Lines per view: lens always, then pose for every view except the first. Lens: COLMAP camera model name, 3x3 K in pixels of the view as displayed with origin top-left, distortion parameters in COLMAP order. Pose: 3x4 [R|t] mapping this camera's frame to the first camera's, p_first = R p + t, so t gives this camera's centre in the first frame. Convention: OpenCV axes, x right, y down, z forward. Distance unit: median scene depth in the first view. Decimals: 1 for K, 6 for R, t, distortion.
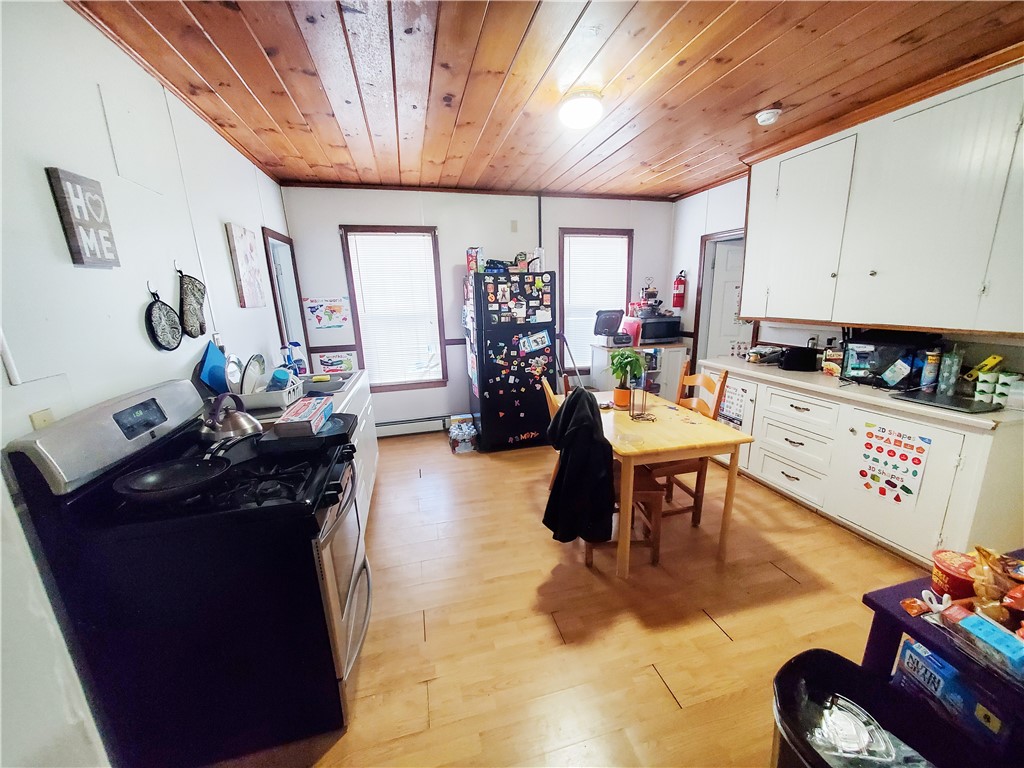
lens RADIAL K [[402.8, 0, 521.4], [0, 402.8, 389.0], [0, 0, 1]] dist [-0.001511, -0.000398]
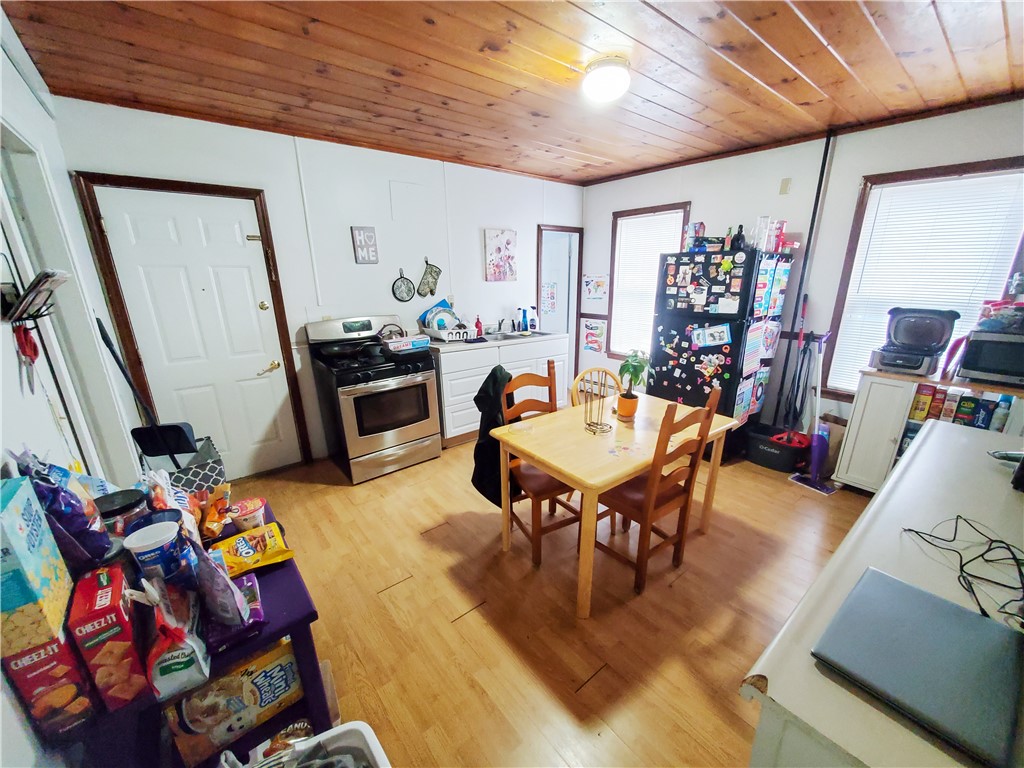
lens RADIAL K [[402.8, 0, 523.9], [0, 402.8, 390.7], [0, 0, 1]] dist [-0.001511, -0.000398]
pose [[0.426680, 0.277472, -0.860786, 0.624160], [-0.210636, 0.956088, 0.203783, -0.098134], [0.879532, 0.094363, 0.466390, 0.285217]]
